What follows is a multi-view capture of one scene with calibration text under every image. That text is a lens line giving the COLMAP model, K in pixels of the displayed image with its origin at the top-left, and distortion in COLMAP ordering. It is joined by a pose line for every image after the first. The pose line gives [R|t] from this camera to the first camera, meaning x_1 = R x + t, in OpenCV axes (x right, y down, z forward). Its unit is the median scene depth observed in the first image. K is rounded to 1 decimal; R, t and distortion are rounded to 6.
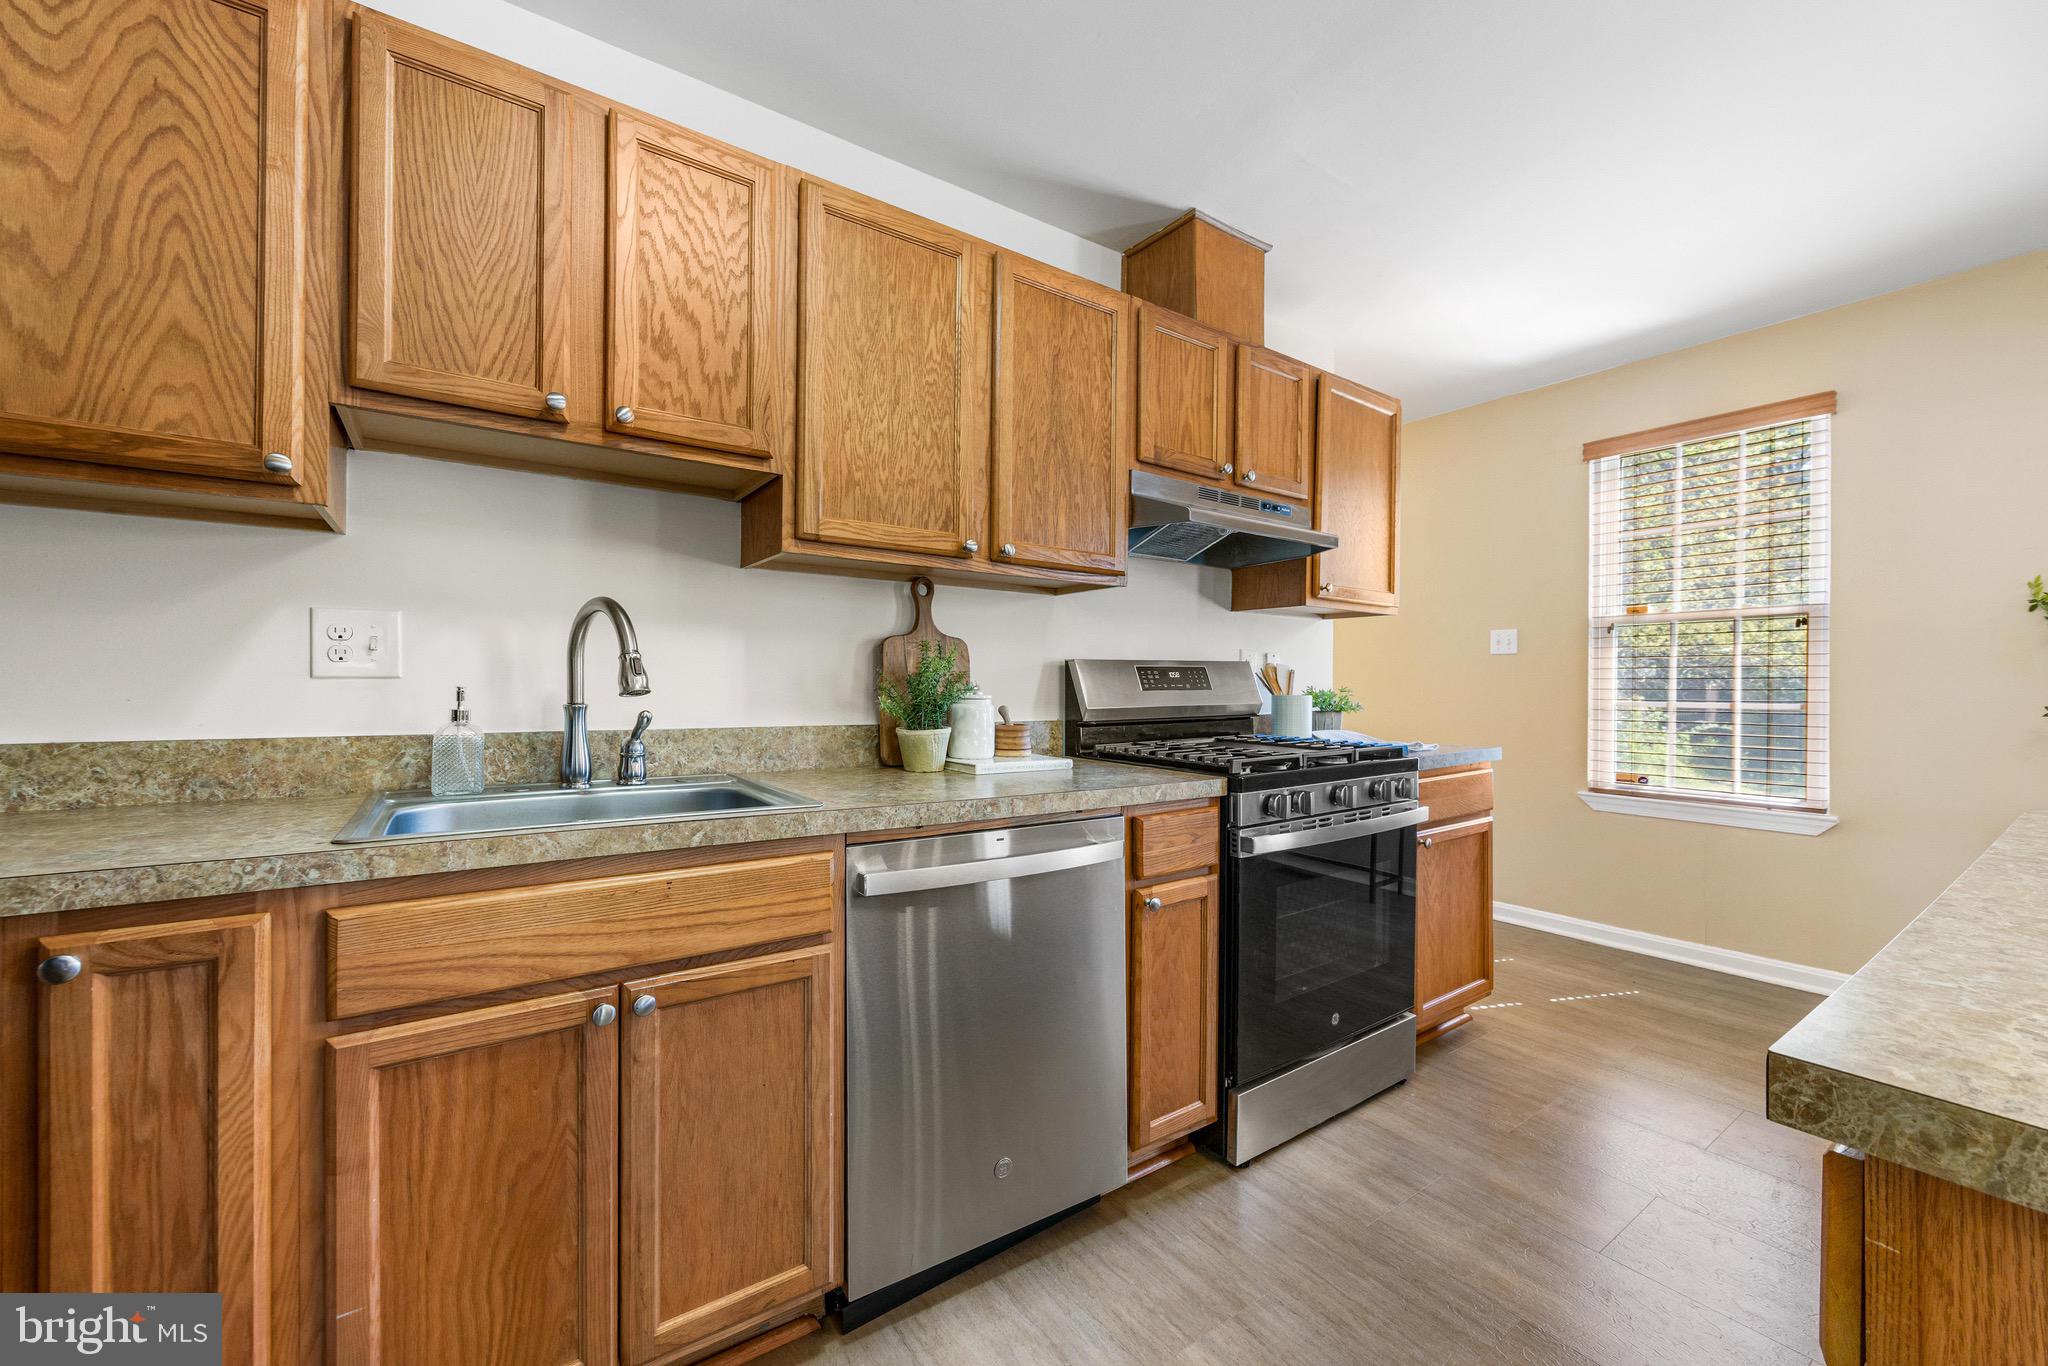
lens RADIAL K [[811.3, 0, 1024.3], [0, 811.3, 686.7], [0, 0, 1]] dist [-0.001530, -0.000289]
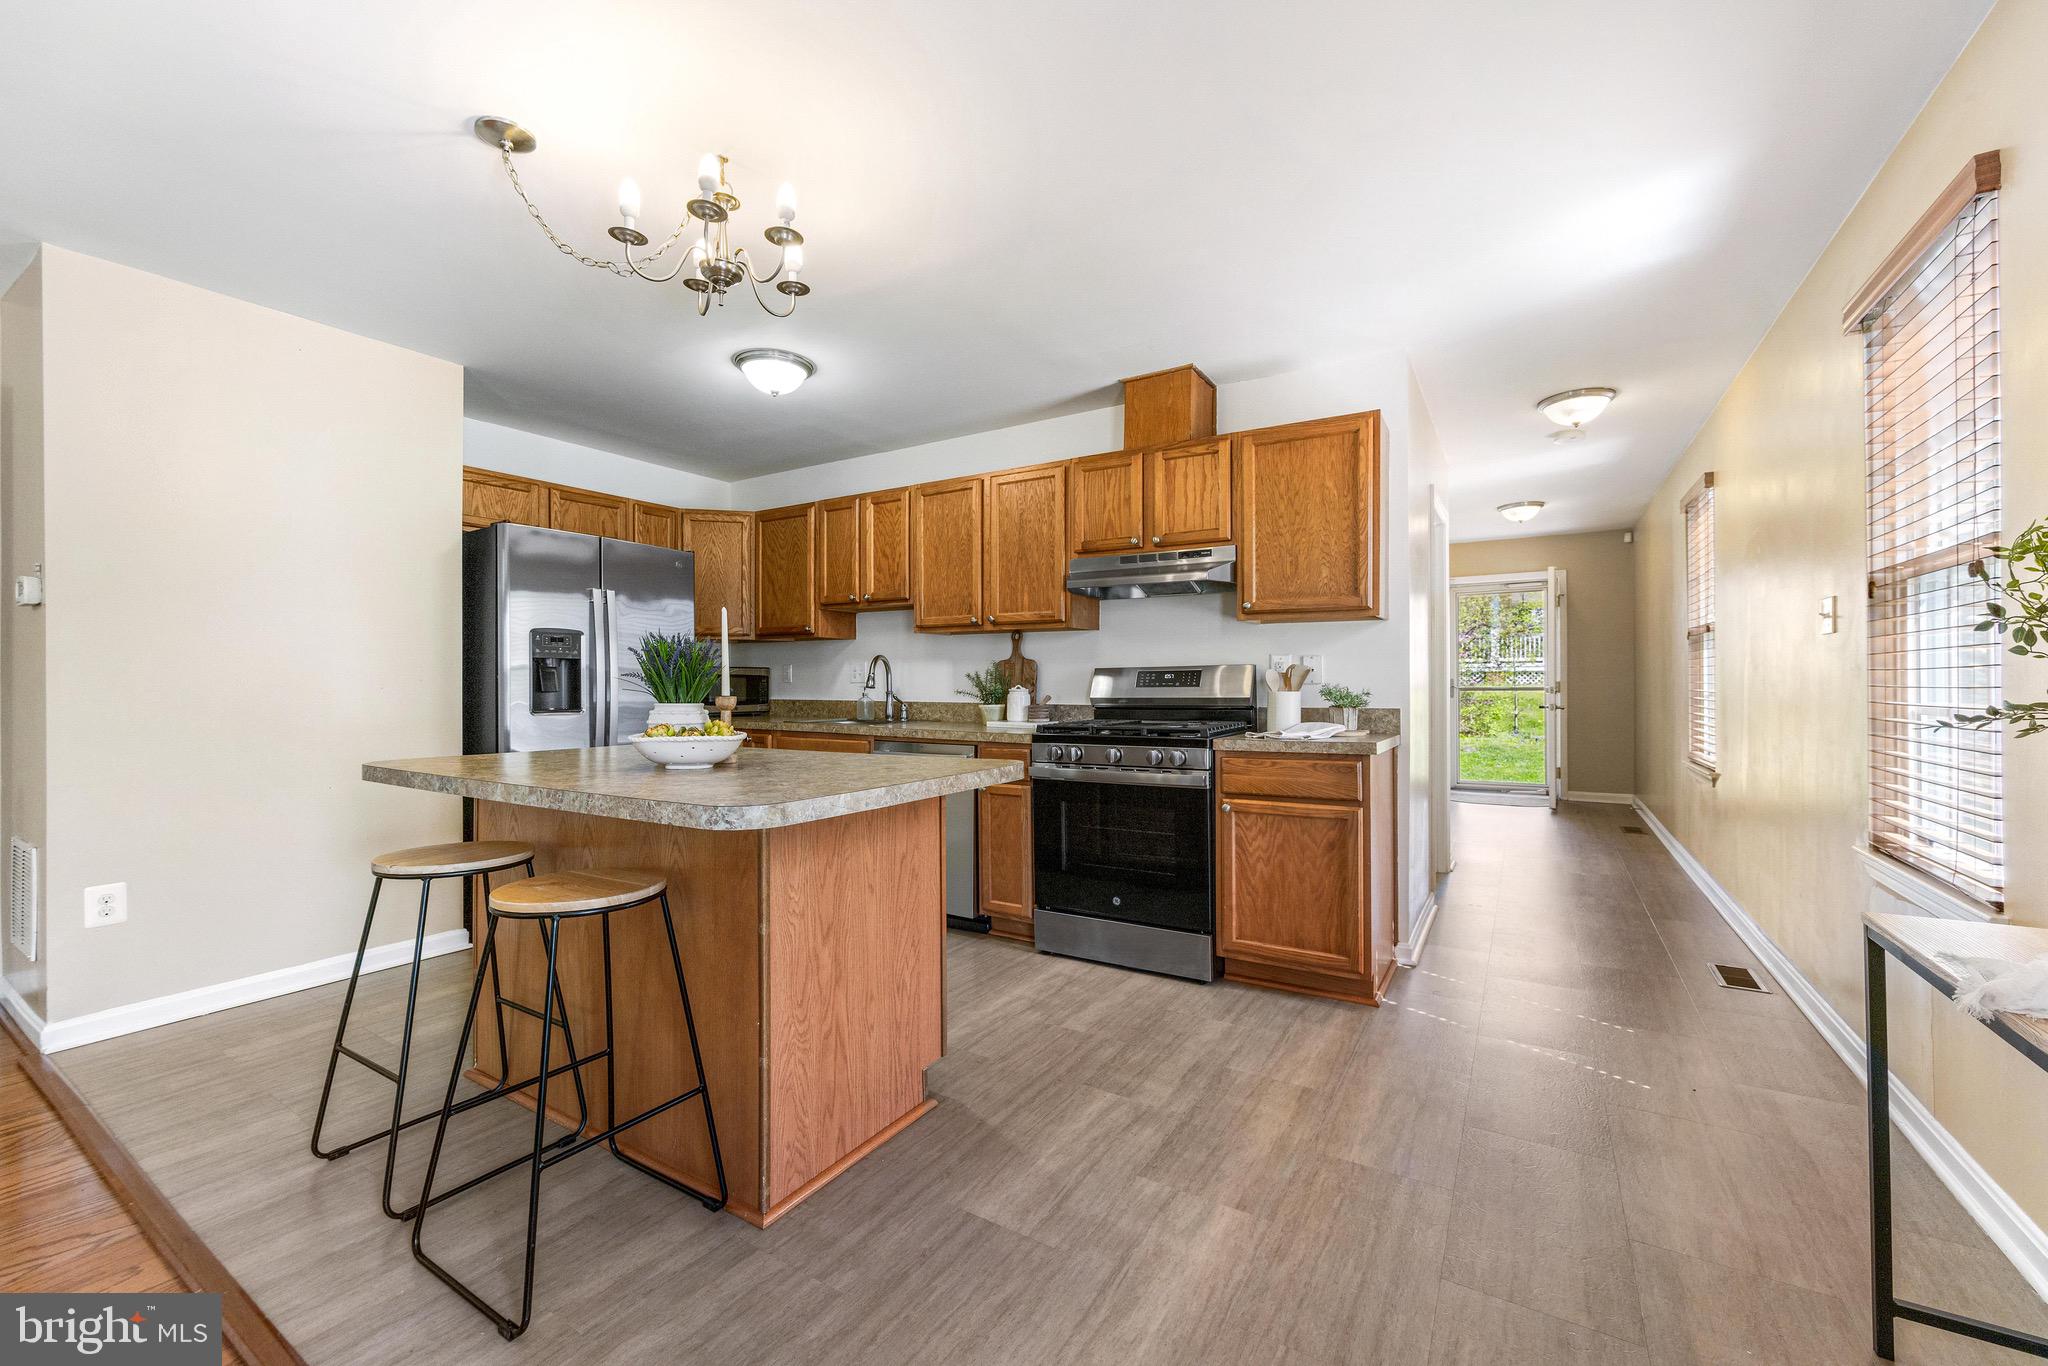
lens RADIAL K [[806.1, 0, 1015.7], [0, 806.1, 681.7], [0, 0, 1]] dist [0.000280, -0.000025]
pose [[0.385328, -0.005411, -0.922764, 1.905449], [0.001780, 0.999985, -0.005120, 0.002620], [0.922778, 0.000330, 0.385332, 0.261492]]
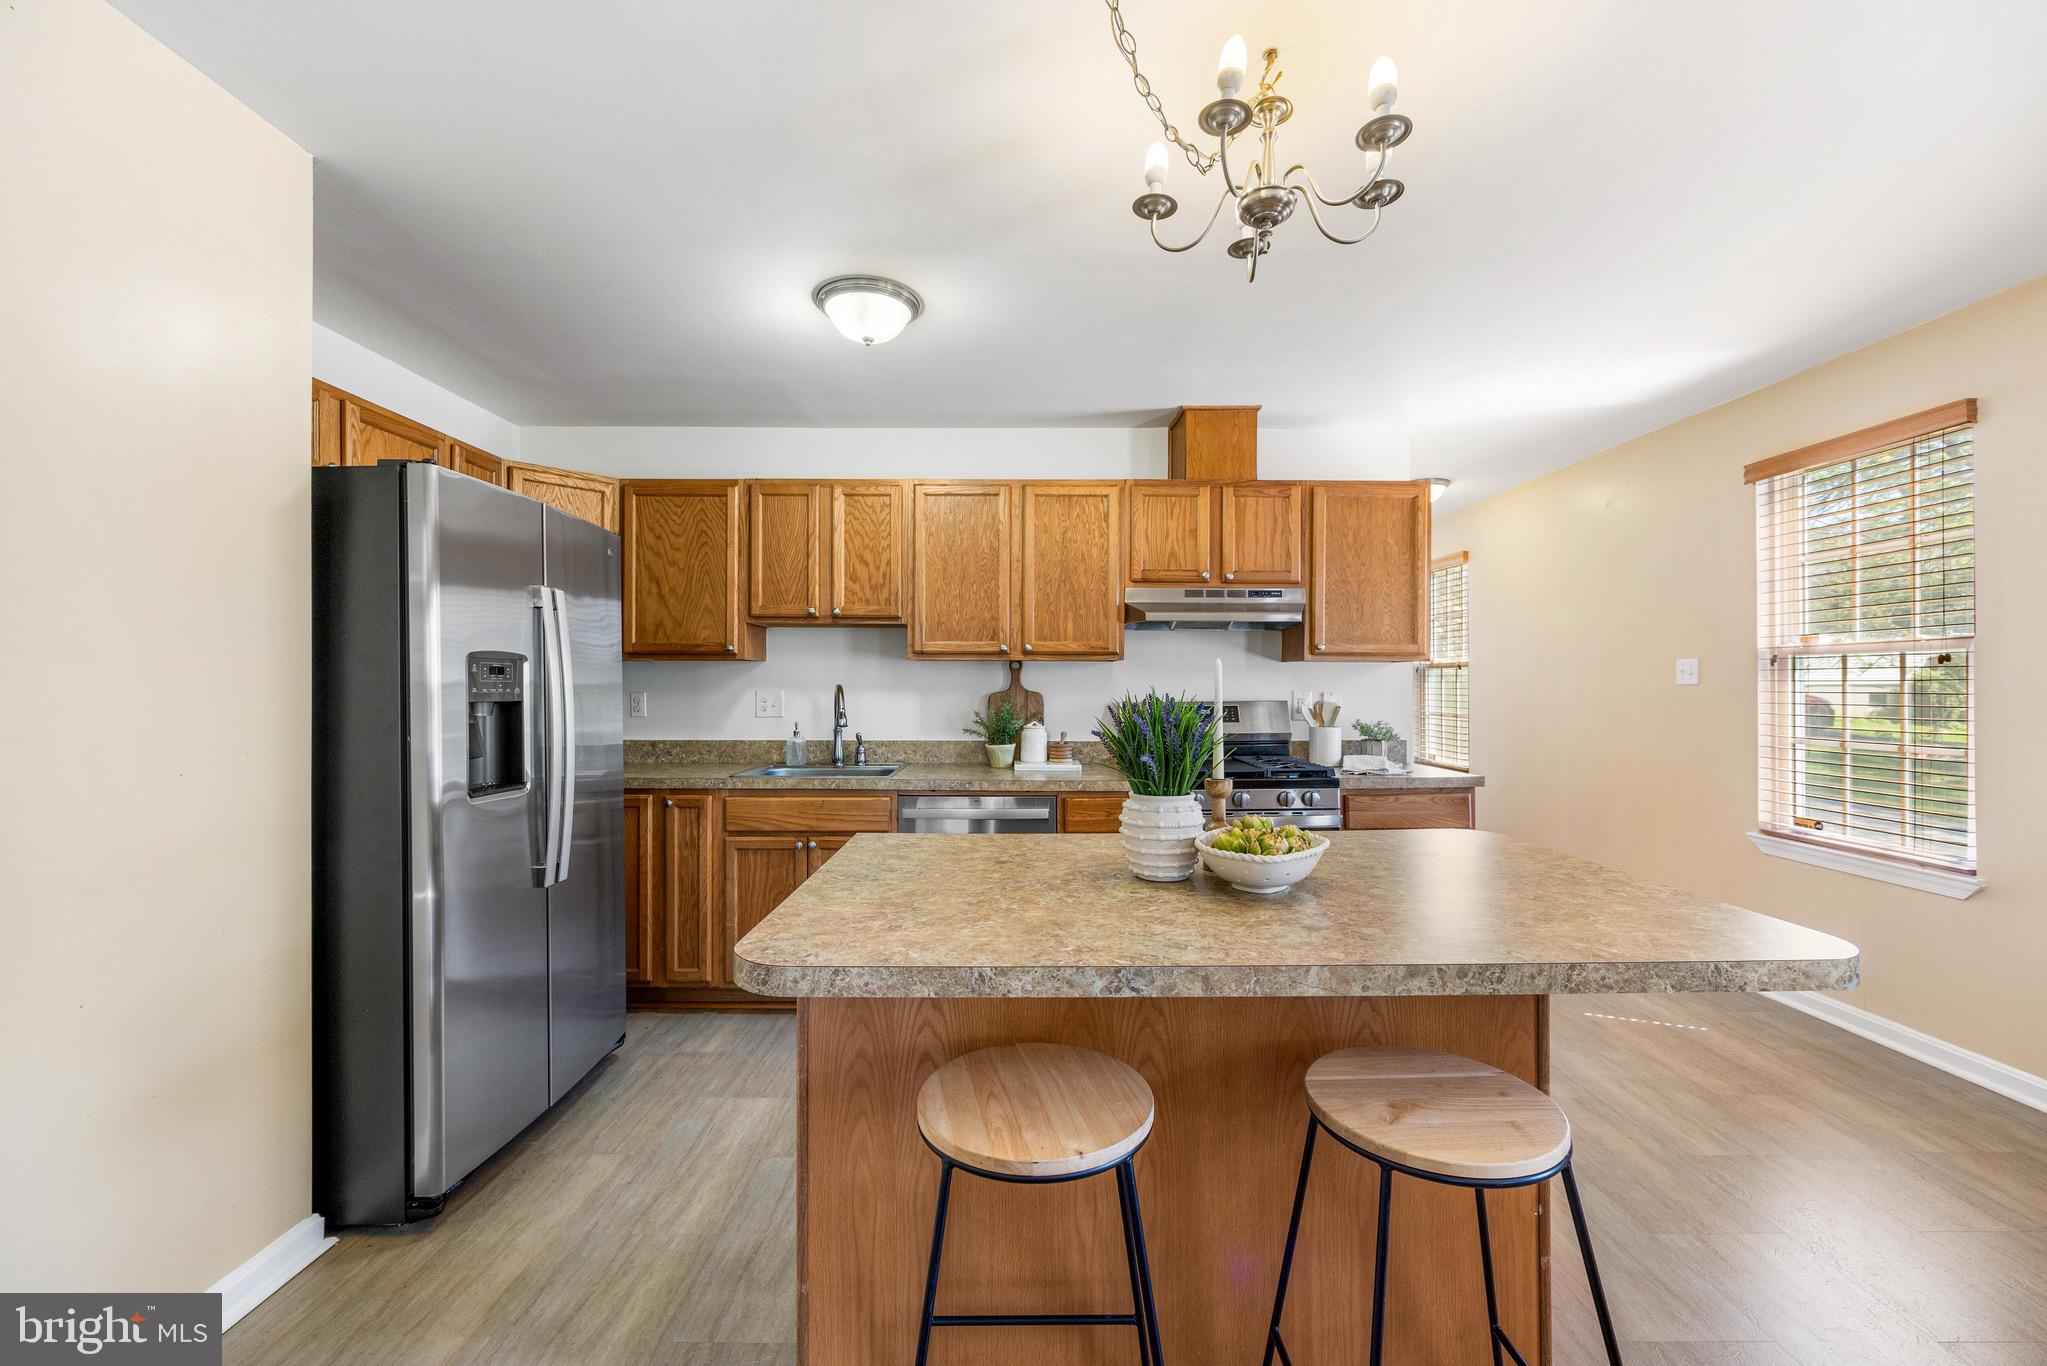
lens RADIAL K [[805.7, 0, 1015.2], [0, 805.7, 681.7], [0, 0, 1]] dist [0.000280, -0.000025]
pose [[0.816436, -0.007244, -0.577390, 0.996415], [0.003463, 0.999965, -0.007648, -0.078951], [0.577426, 0.004245, 0.816432, -0.489036]]
